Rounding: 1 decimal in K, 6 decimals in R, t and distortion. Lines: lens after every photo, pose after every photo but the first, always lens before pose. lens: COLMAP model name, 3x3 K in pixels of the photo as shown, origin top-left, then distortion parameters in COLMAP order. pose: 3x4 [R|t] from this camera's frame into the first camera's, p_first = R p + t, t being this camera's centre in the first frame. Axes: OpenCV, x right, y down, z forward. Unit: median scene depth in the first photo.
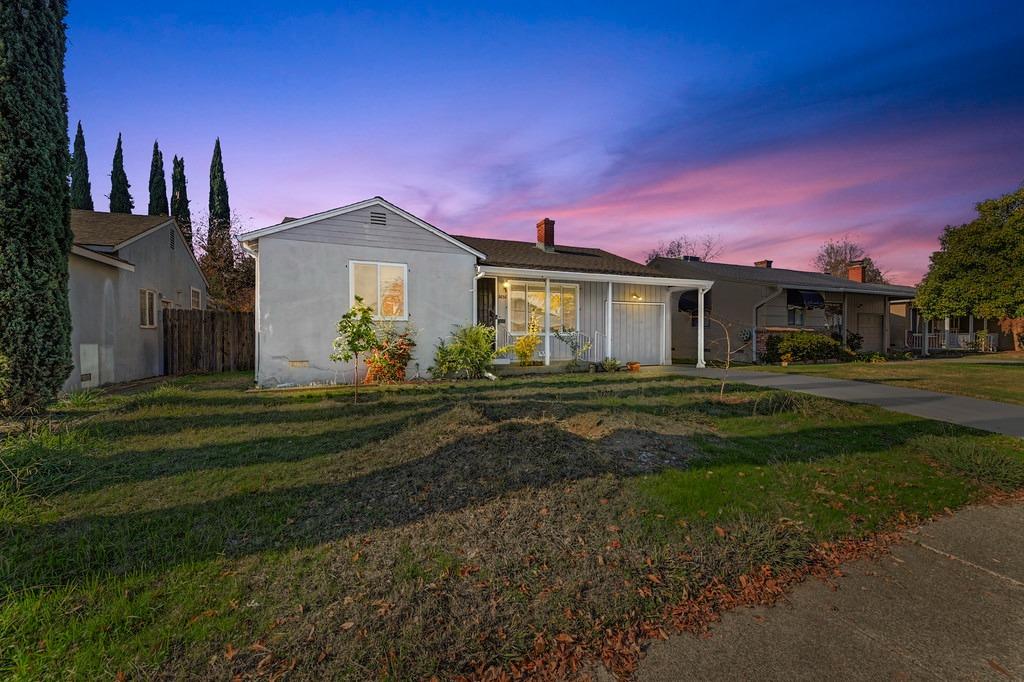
lens RADIAL K [[408.0, 0, 515.2], [0, 408.0, 337.5], [0, 0, 1]] dist [0.002890, -0.000198]
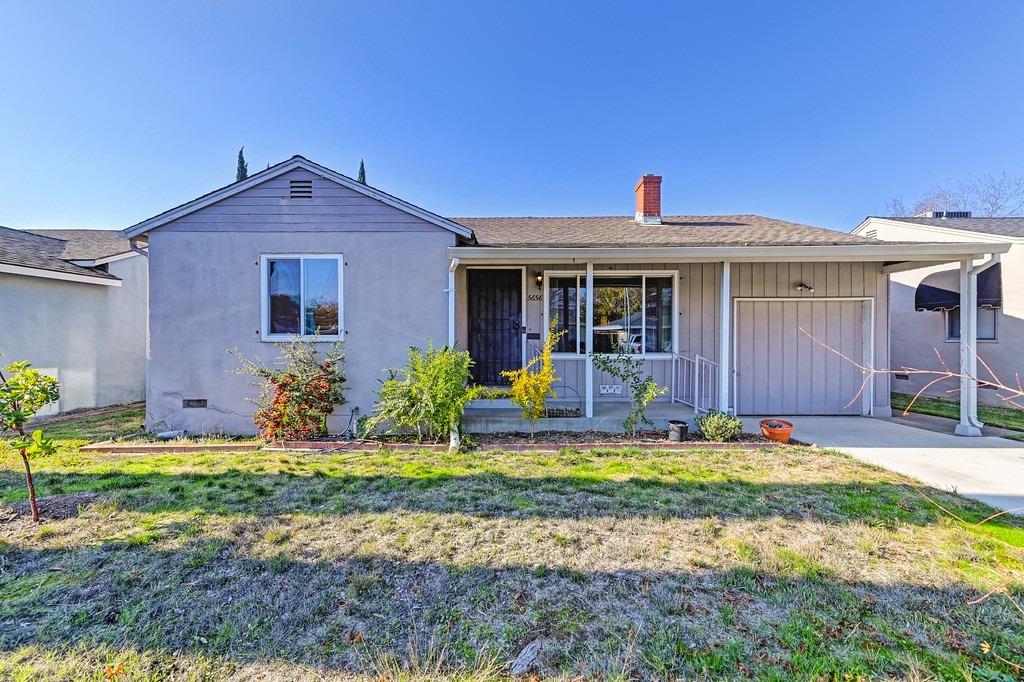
lens RADIAL K [[408.0, 0, 515.2], [0, 408.0, 337.5], [0, 0, 1]] dist [0.002890, -0.000198]
pose [[0.911714, 0.002149, -0.410820, 0.212716], [-0.002773, 0.999996, -0.000922, -0.040053], [0.410817, 0.001980, 0.911716, 0.438451]]
